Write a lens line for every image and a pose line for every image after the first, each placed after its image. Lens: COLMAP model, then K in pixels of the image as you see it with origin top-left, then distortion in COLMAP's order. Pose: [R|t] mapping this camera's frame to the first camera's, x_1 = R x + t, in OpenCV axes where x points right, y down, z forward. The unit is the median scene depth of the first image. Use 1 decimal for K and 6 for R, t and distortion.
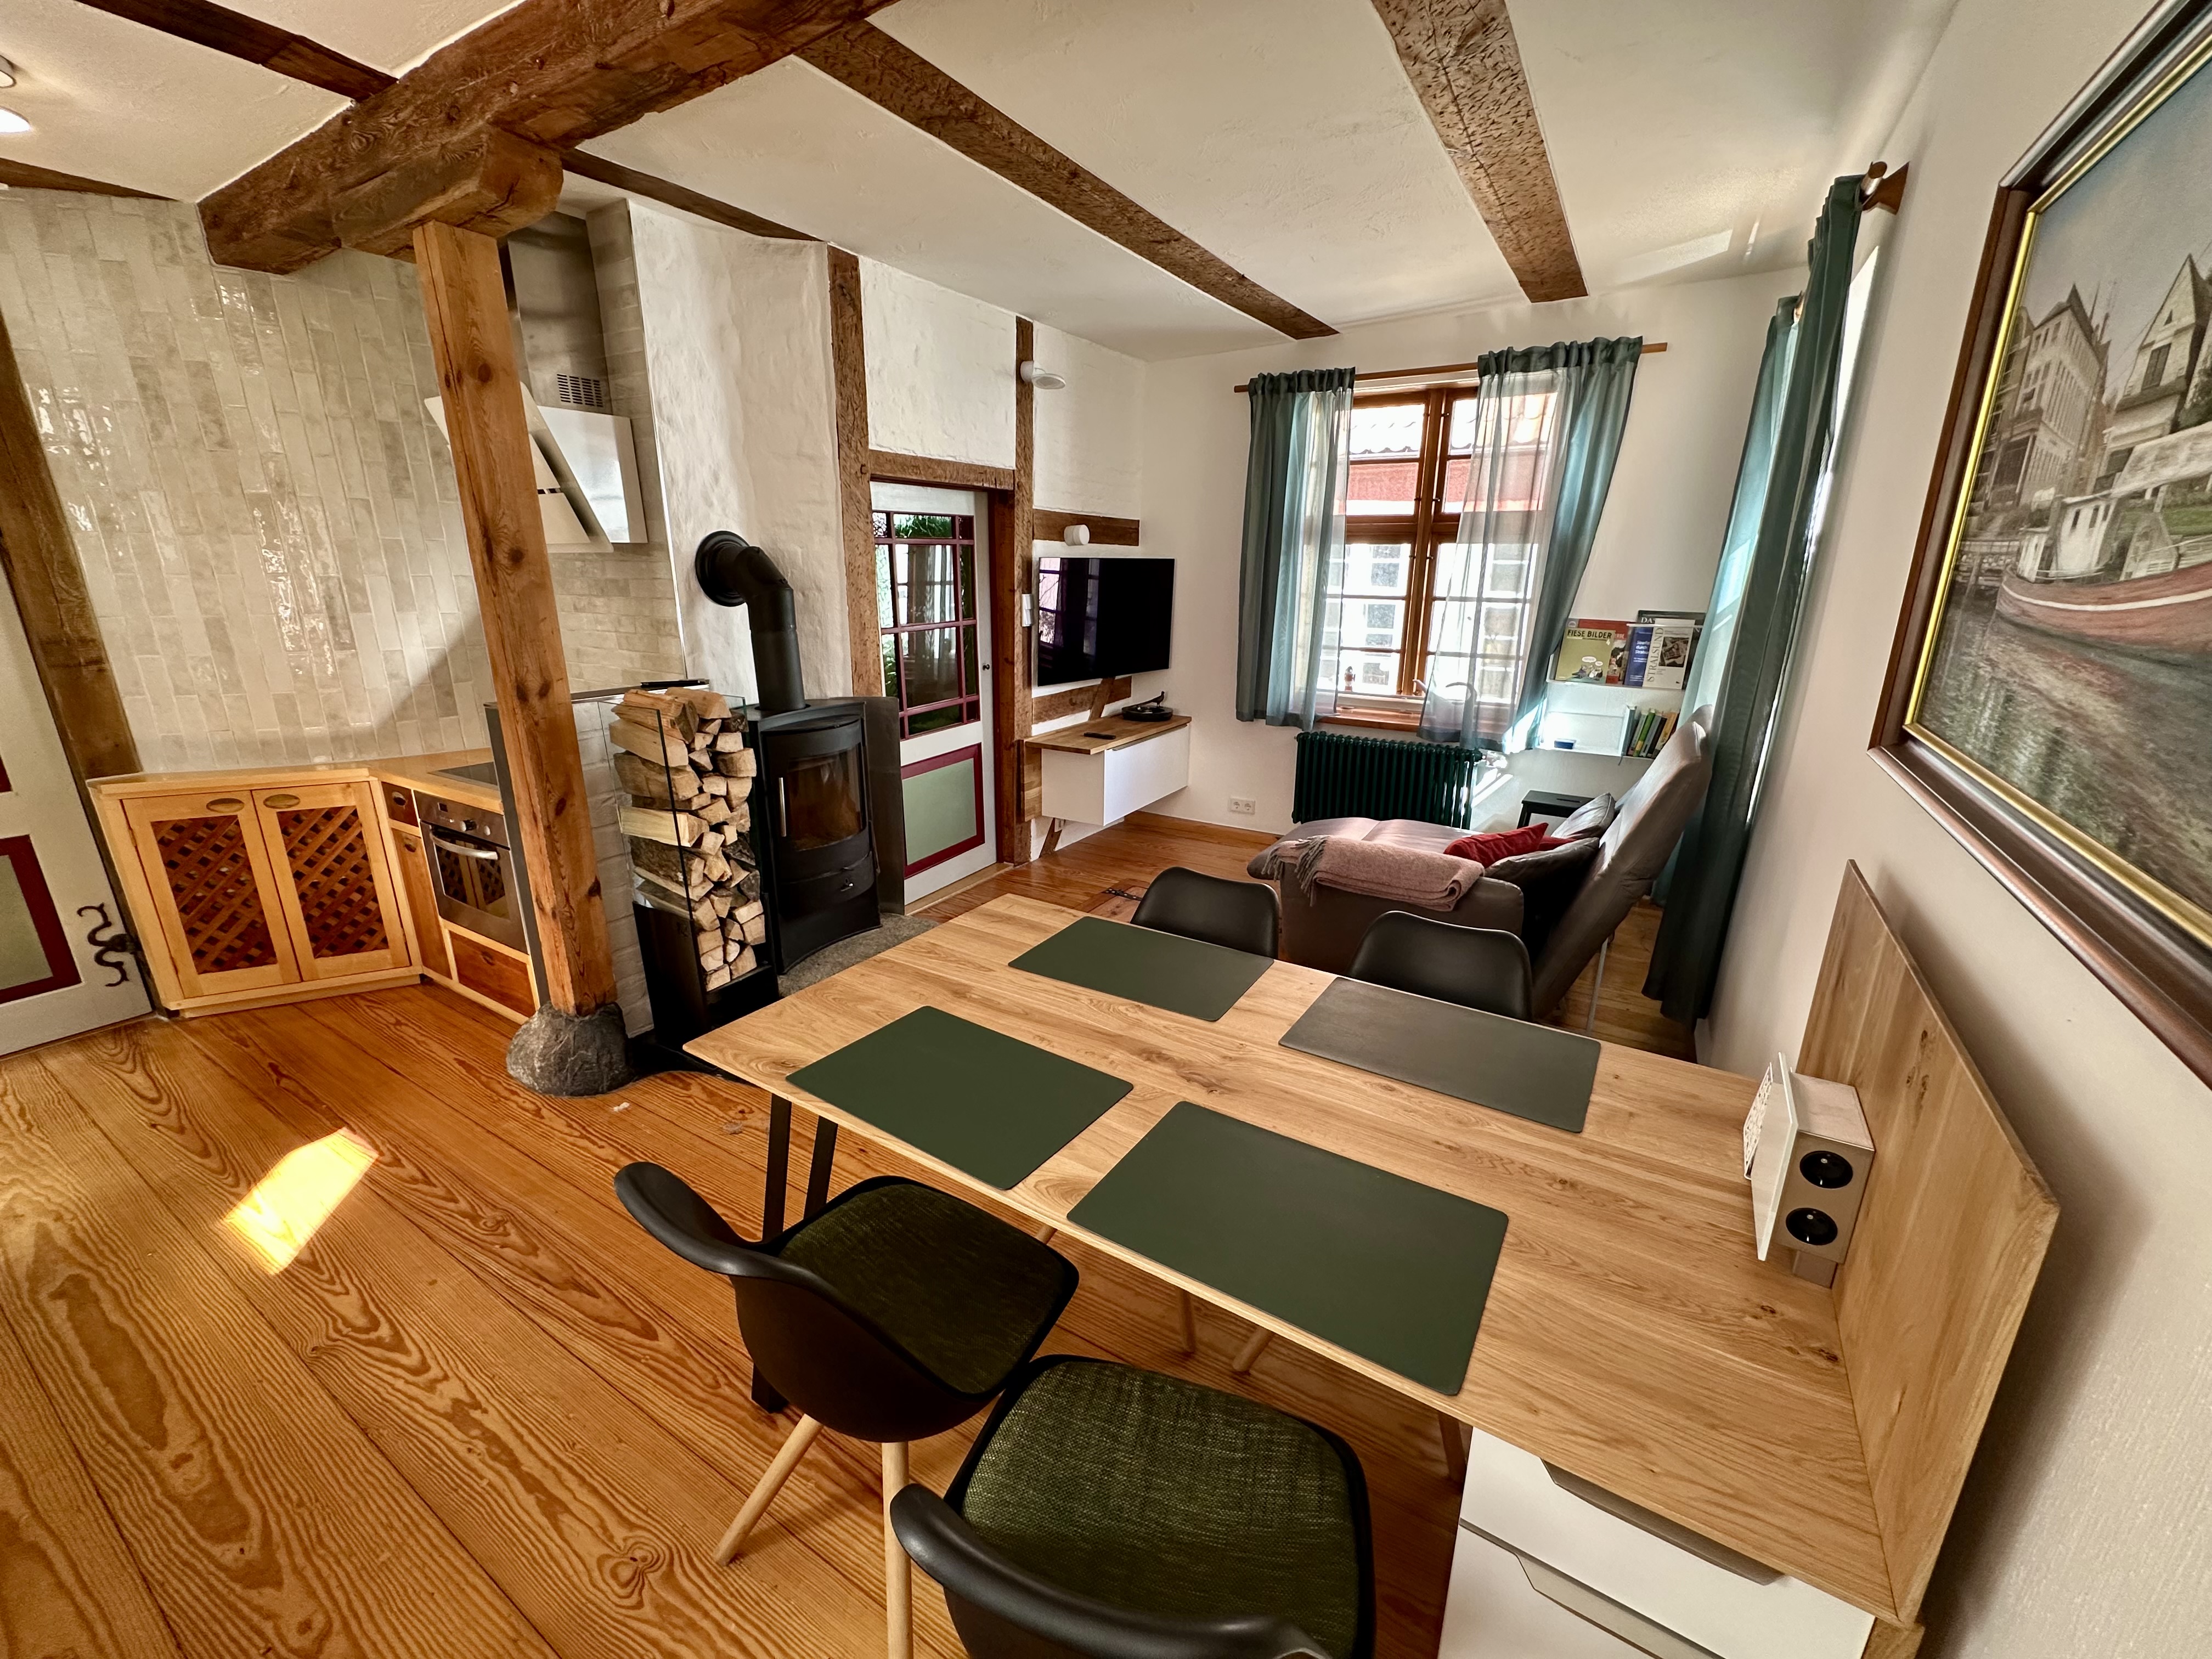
lens RADIAL K [[882.2, 0, 1106.0], [0, 882.2, 829.5], [0, 0, 1]] dist [-0.005656, -0.000096]
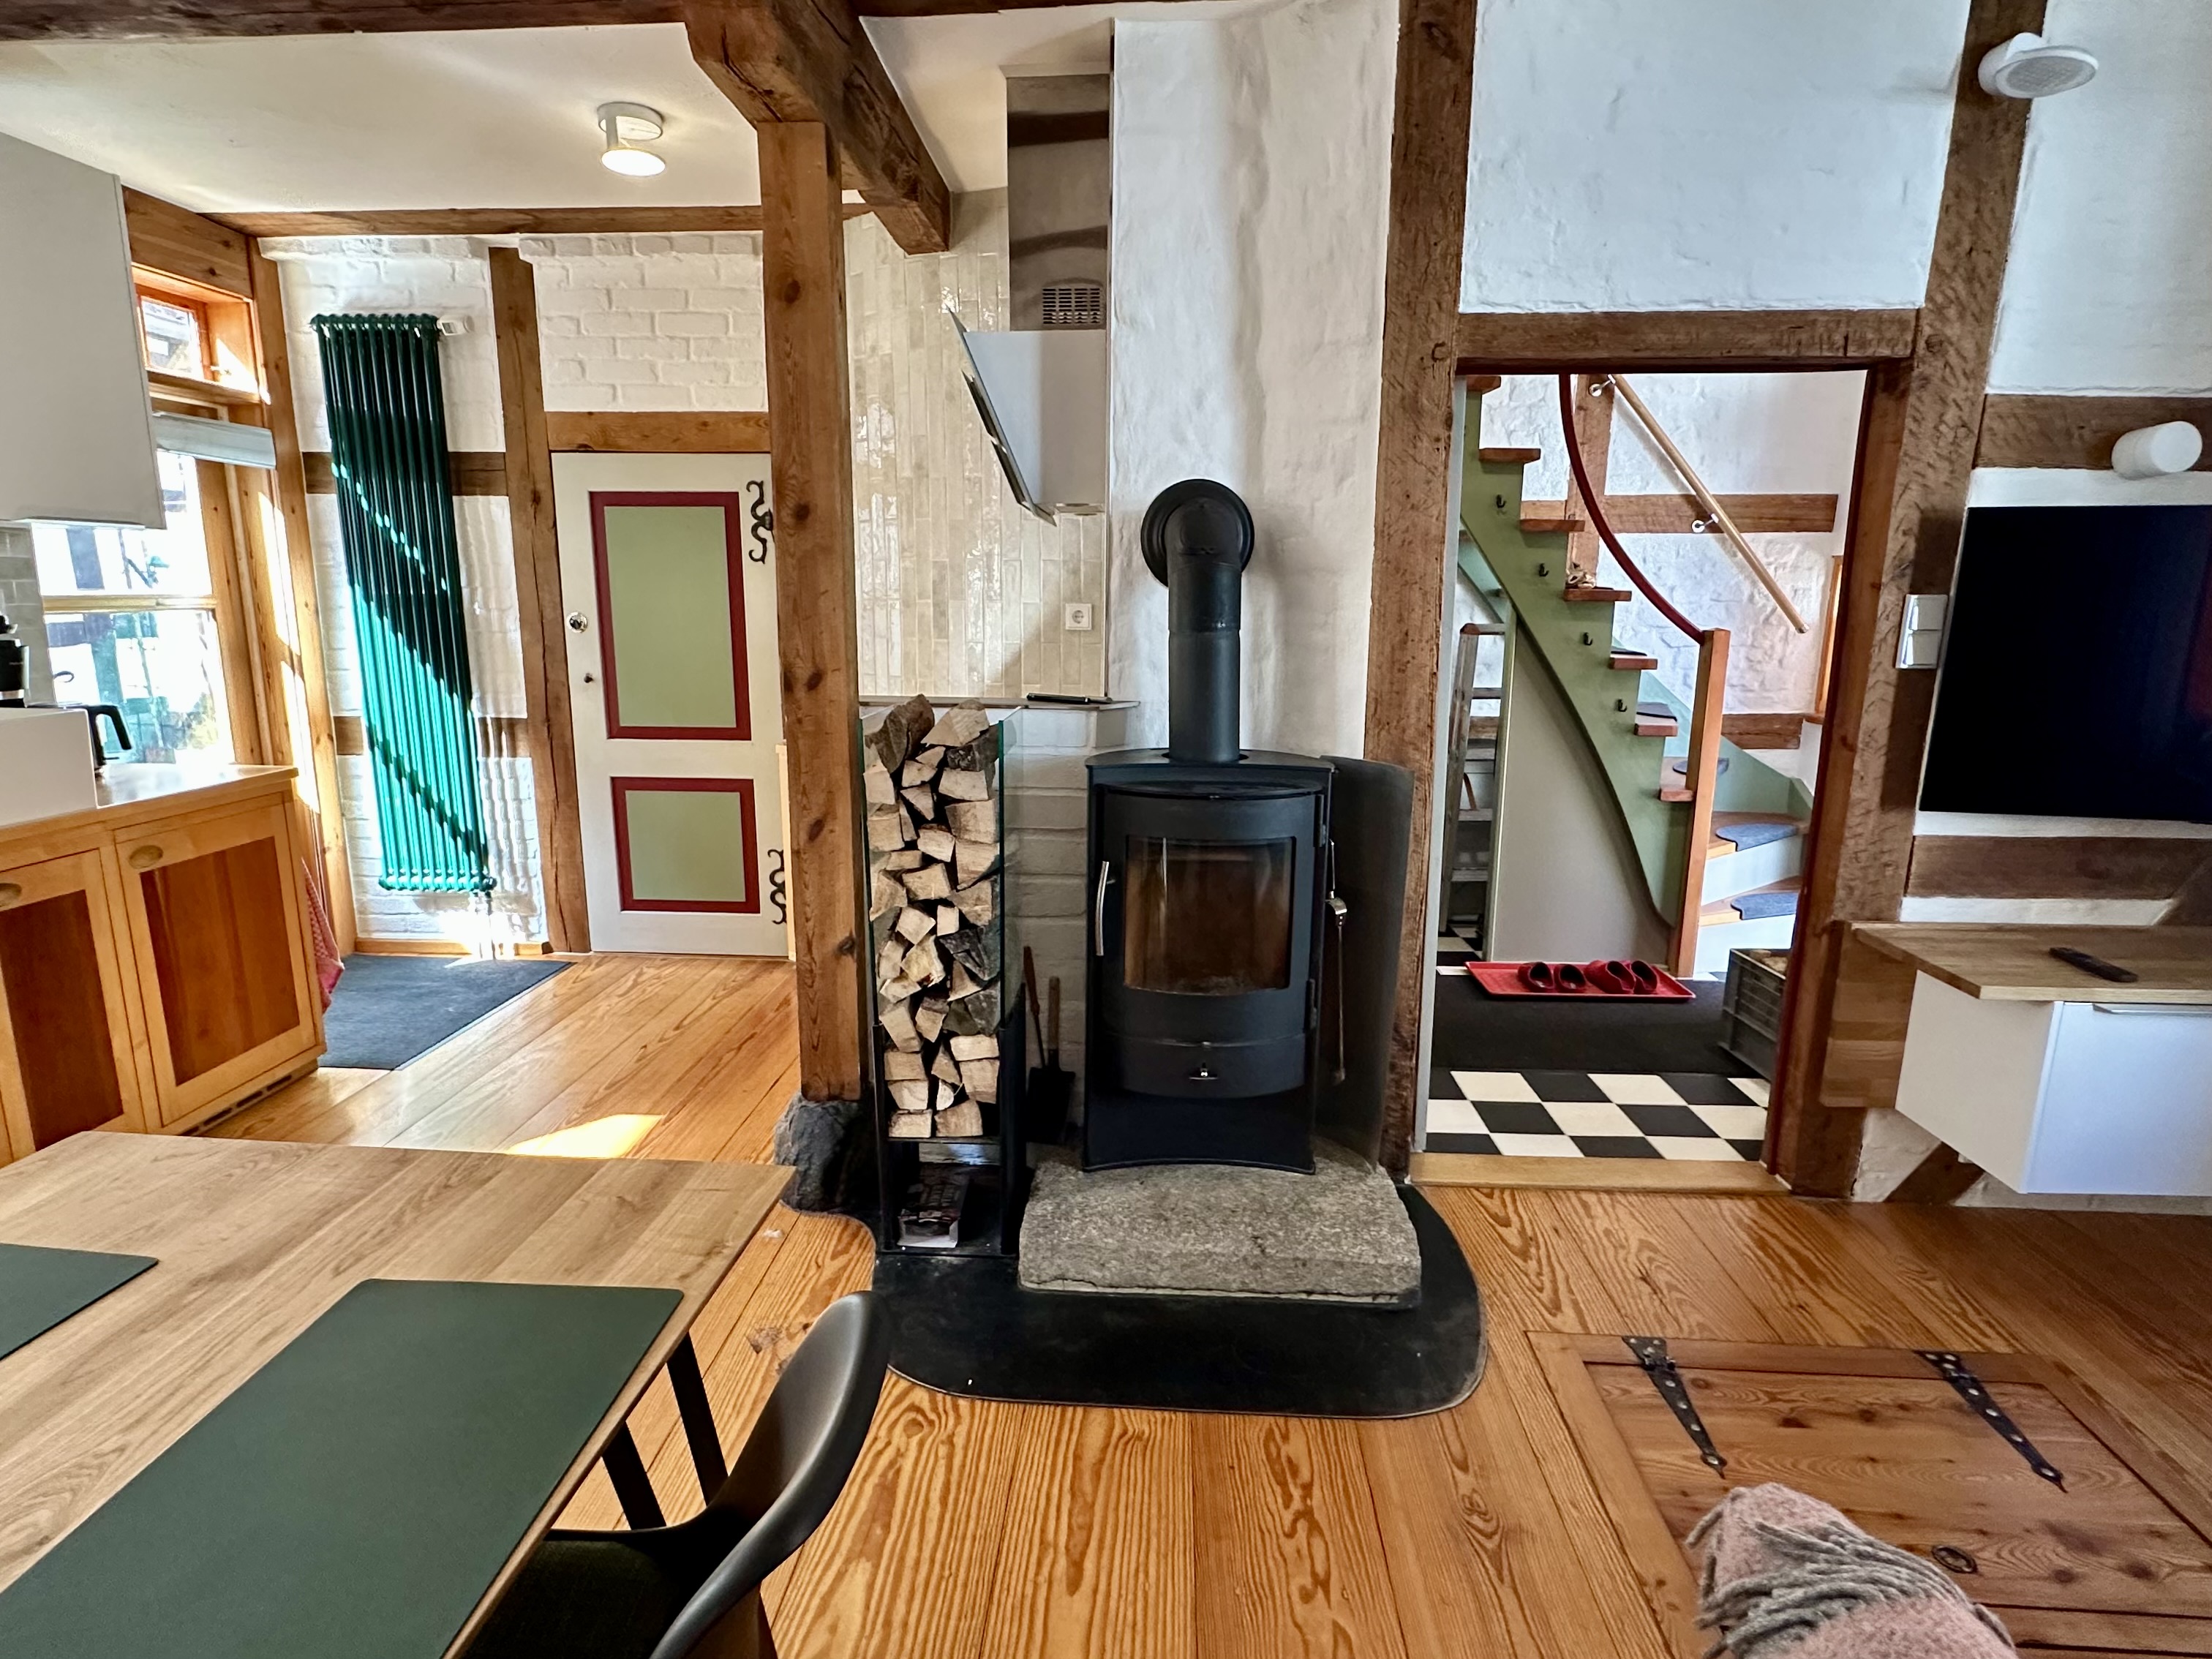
lens RADIAL K [[1171.7, 0, 1106.0], [0, 1171.7, 829.5], [0, 0, 1]] dist [-0.004911, 0.000975]
pose [[0.473508, 0.171637, -0.863905, 0.237635], [-0.255963, 0.965314, 0.051490, -0.086861], [0.842777, 0.196747, 0.501016, 0.415057]]
